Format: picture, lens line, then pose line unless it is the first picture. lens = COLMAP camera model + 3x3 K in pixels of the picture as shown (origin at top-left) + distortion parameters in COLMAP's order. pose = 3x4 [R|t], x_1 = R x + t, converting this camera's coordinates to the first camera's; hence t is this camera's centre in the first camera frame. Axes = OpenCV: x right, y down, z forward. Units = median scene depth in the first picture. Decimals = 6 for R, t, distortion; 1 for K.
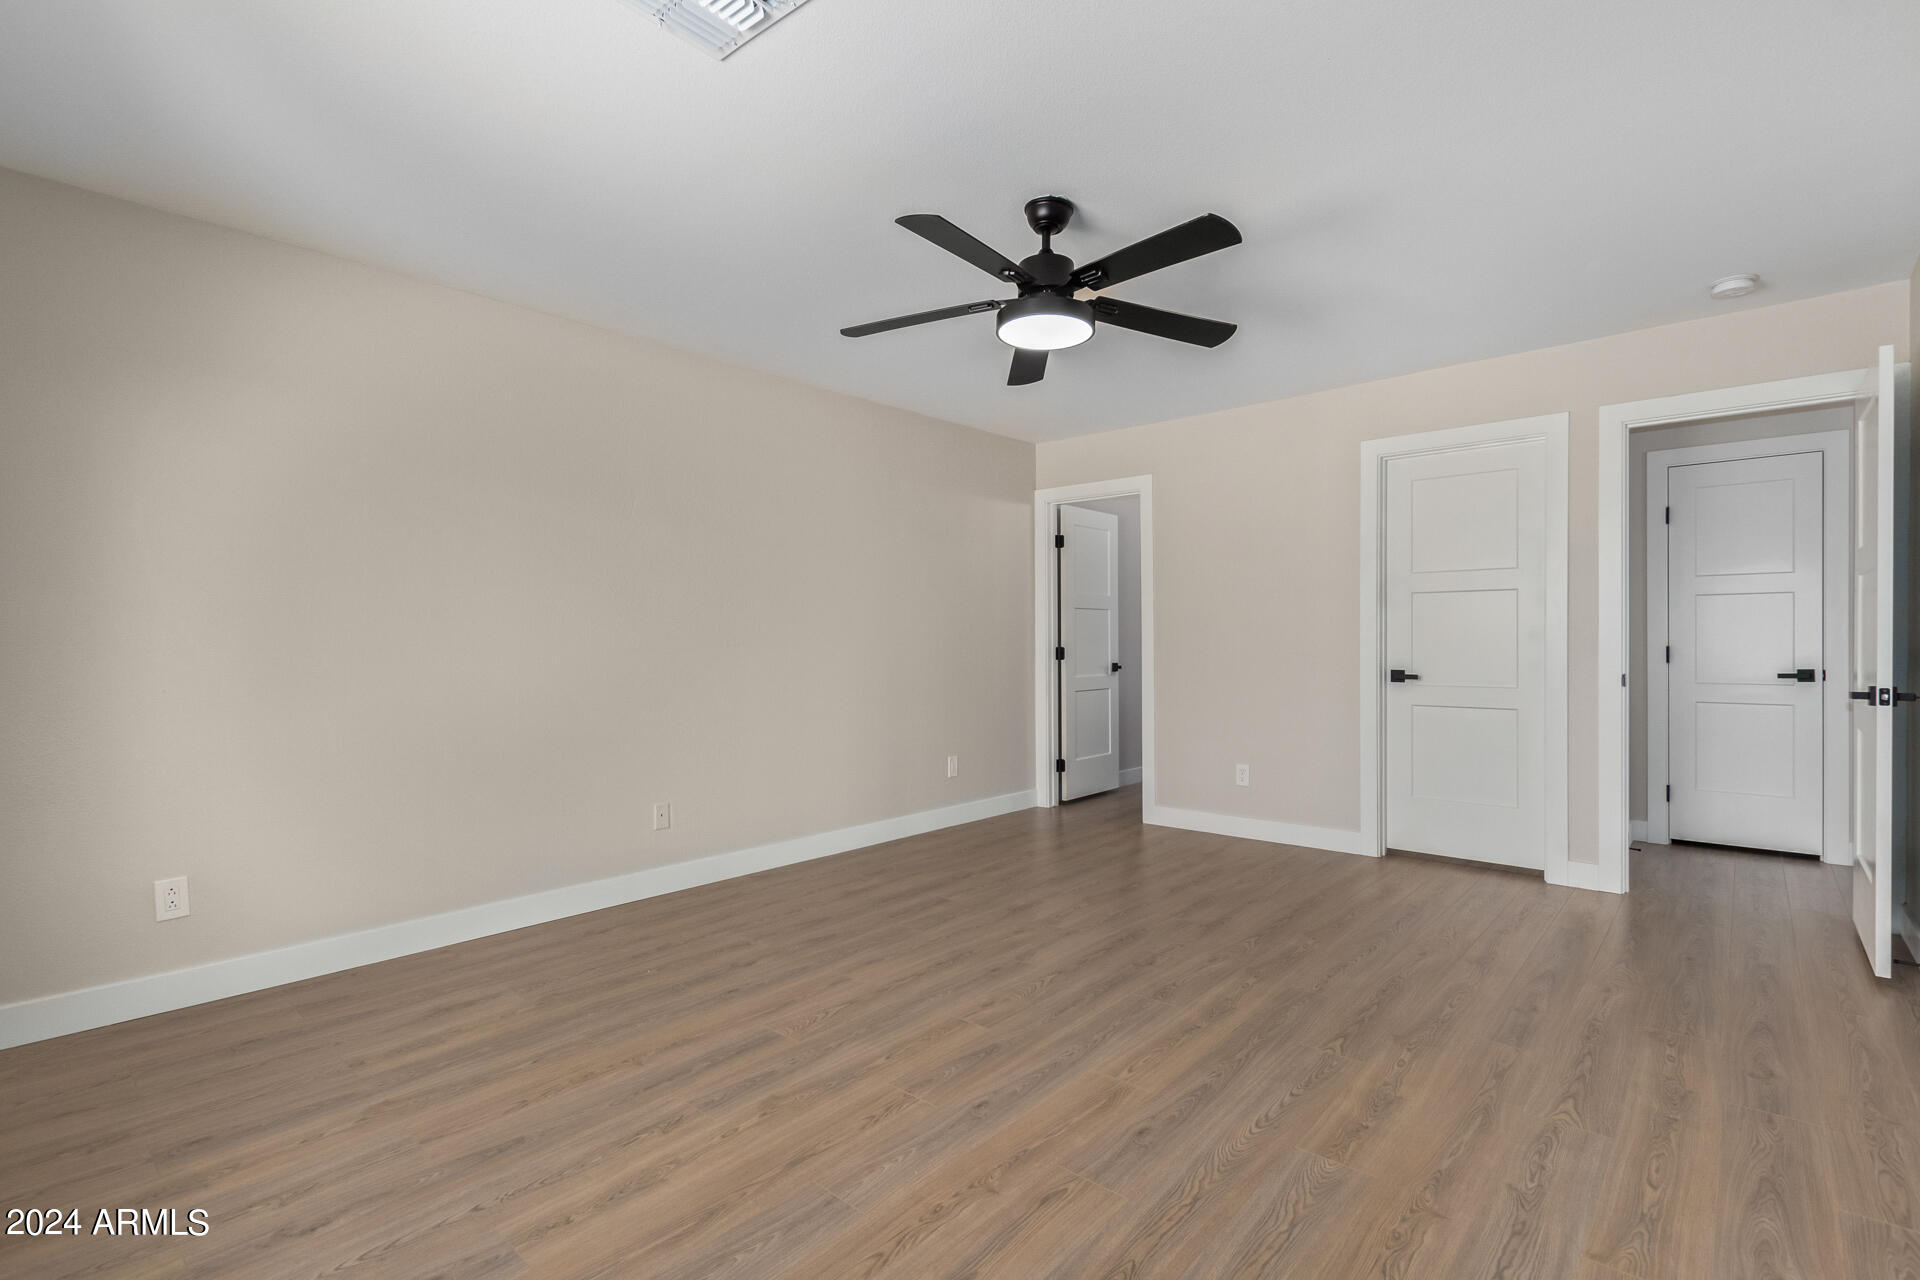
lens RADIAL K [[893.4, 0, 961.9], [0, 893.4, 630.5], [0, 0, 1]] dist [0.016359, -0.009275]
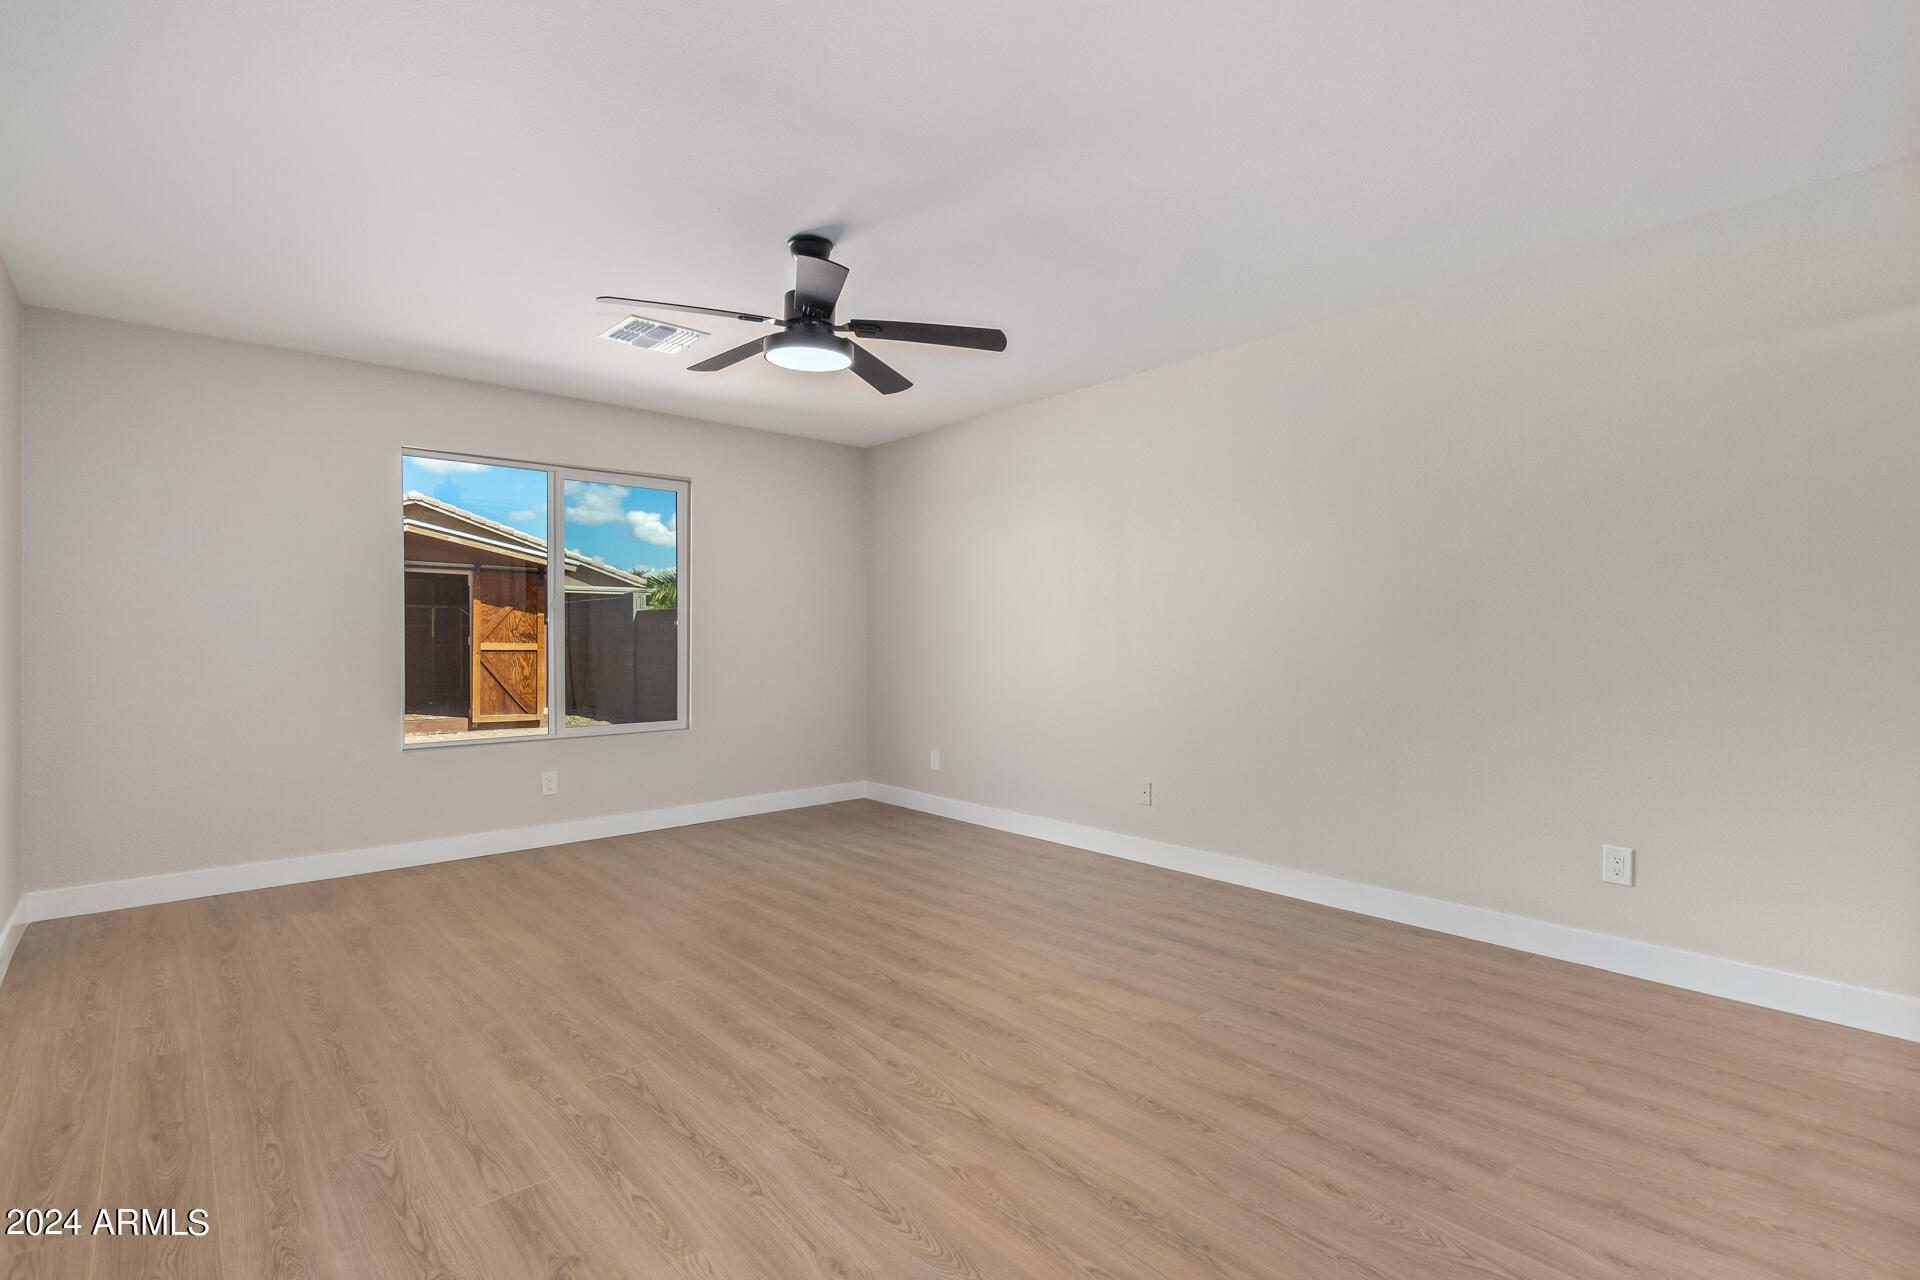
lens RADIAL K [[893.4, 0, 961.9], [0, 893.4, 630.5], [0, 0, 1]] dist [0.016359, -0.009275]
pose [[-0.126077, -0.005852, -0.992003, 1.170345], [0.014054, 0.999872, -0.007685, 0.011075], [0.991921, -0.014911, -0.125979, 1.324344]]
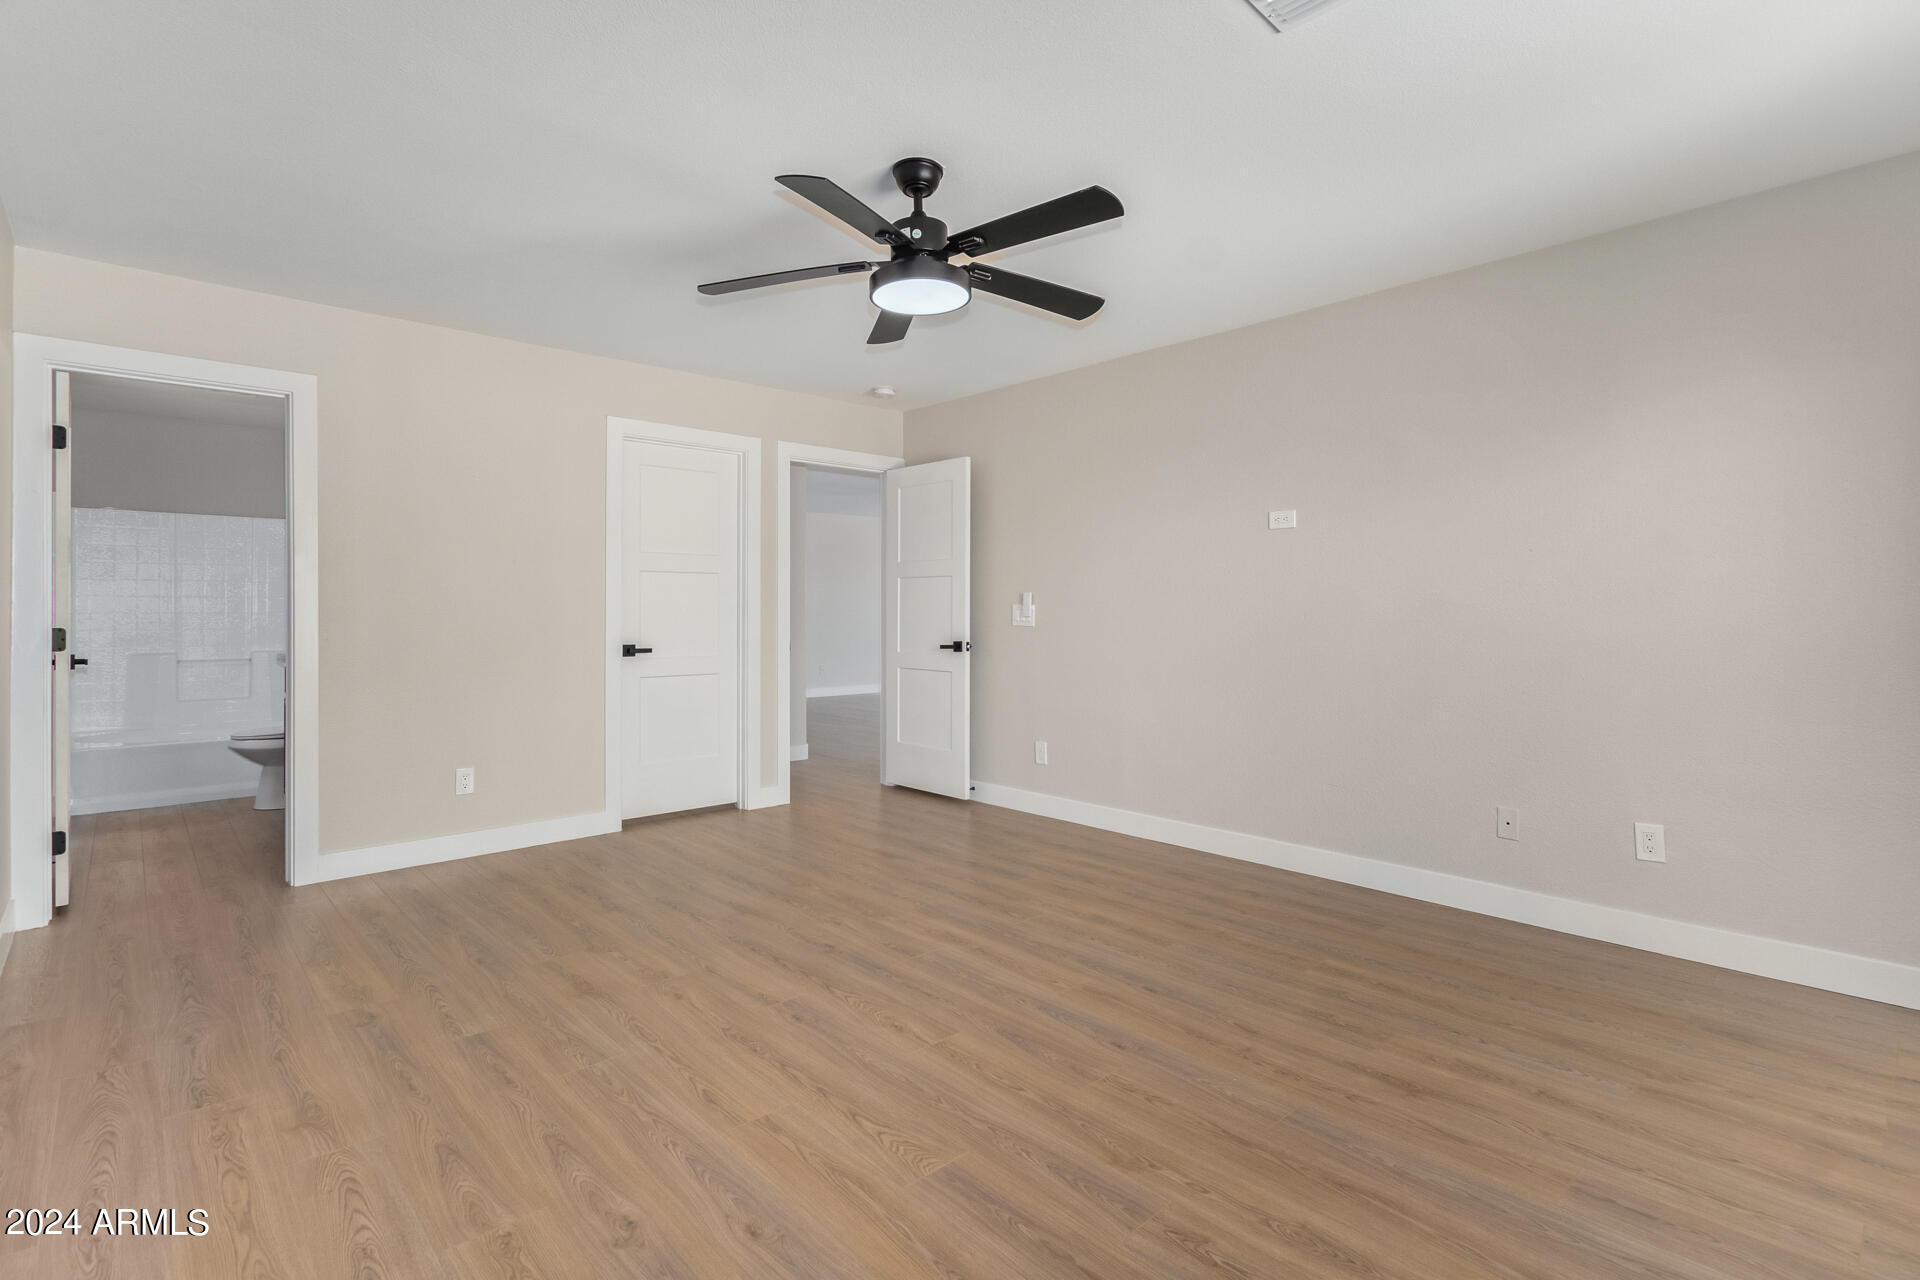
lens RADIAL K [[902.7, 0, 965.1], [0, 902.7, 616.0], [0, 0, 1]] dist [0.003562, 0.000569]
pose [[0.105037, 0.000626, 0.994468, -0.859502], [-0.010986, 0.999940, 0.000531, 0.008337], [-0.994408, -0.010981, 0.105037, 0.850778]]
